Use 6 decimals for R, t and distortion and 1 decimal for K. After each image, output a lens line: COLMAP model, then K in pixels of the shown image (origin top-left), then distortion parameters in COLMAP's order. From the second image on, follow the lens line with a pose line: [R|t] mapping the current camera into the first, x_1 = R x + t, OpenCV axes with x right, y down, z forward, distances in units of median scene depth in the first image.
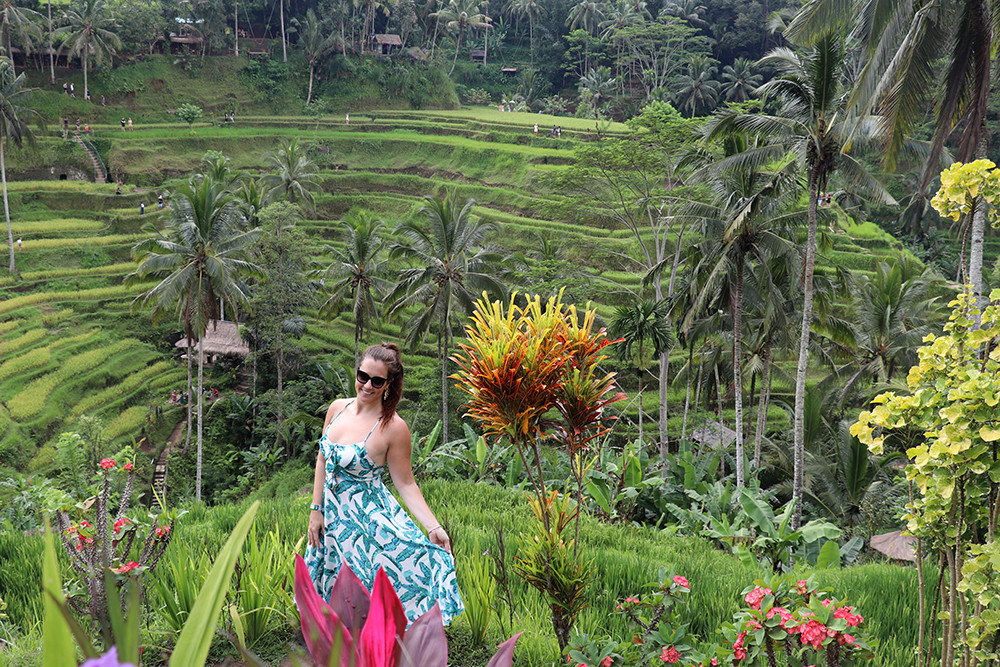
lens RADIAL K [[1034.7, 0, 498.9], [0, 1034.7, 316.3], [0, 0, 1]] dist [-0.171814, 0.254579]
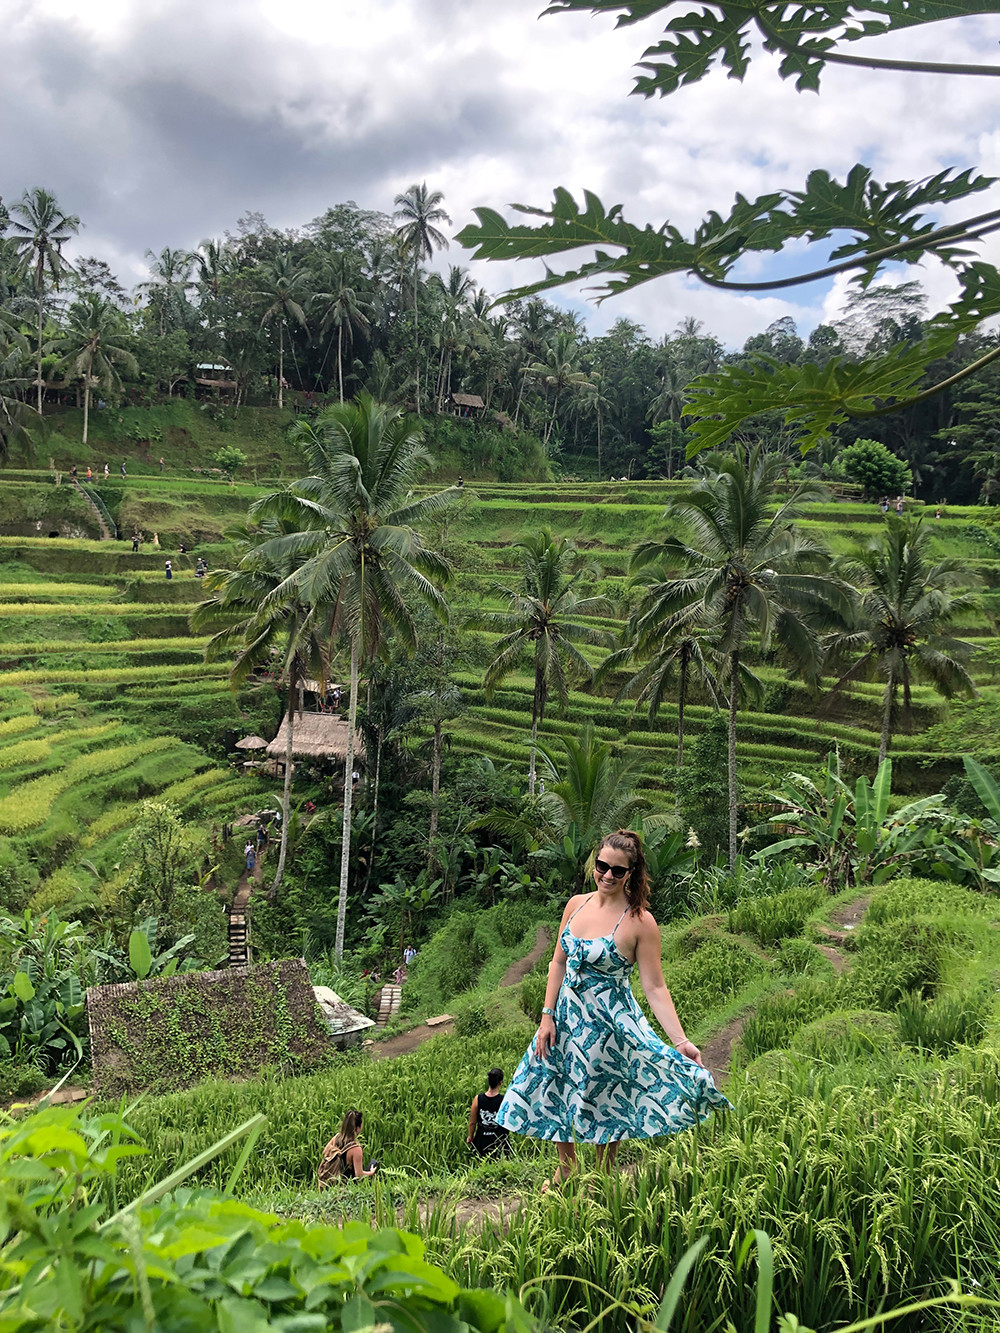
lens RADIAL K [[1088.5, 0, 491.4], [0, 1088.5, 668.1], [0, 0, 1]] dist [0.009221, -0.001881]
pose [[0.999400, -0.004060, 0.034396, -0.159444], [0.008939, 0.989694, -0.142916, 0.074731], [-0.033461, 0.143138, 0.989137, 0.254532]]
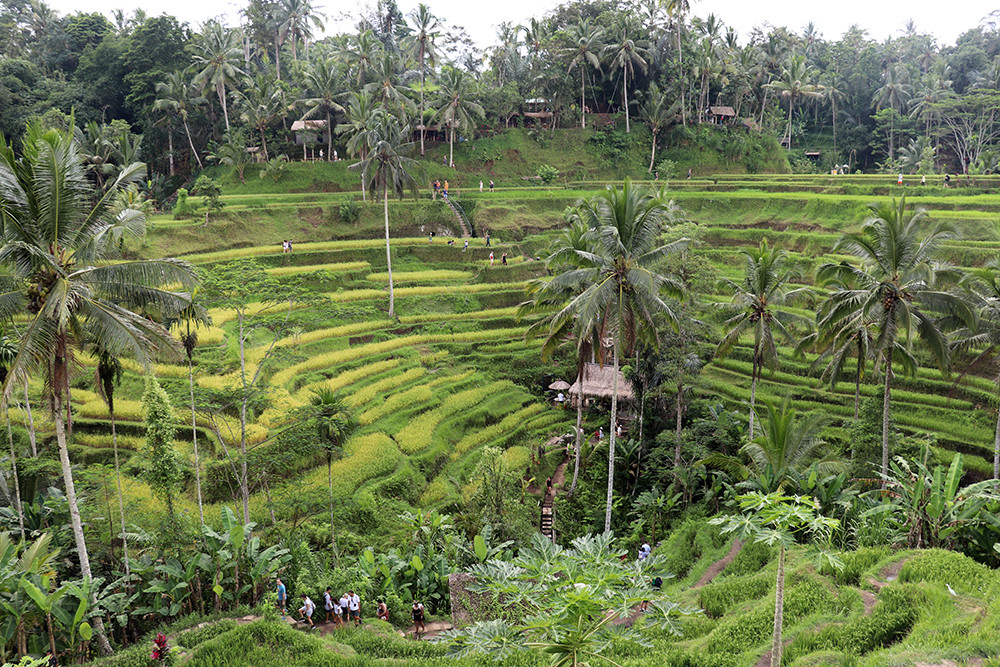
lens RADIAL K [[851.2, 0, 507.1], [0, 851.2, 334.6], [0, 0, 1]] dist [-0.175330, 0.149216]
pose [[0.964768, -0.001995, -0.263093, -0.128880], [-0.018773, 0.996900, -0.076401, 0.037401], [0.262430, 0.078648, 0.961741, 0.179289]]
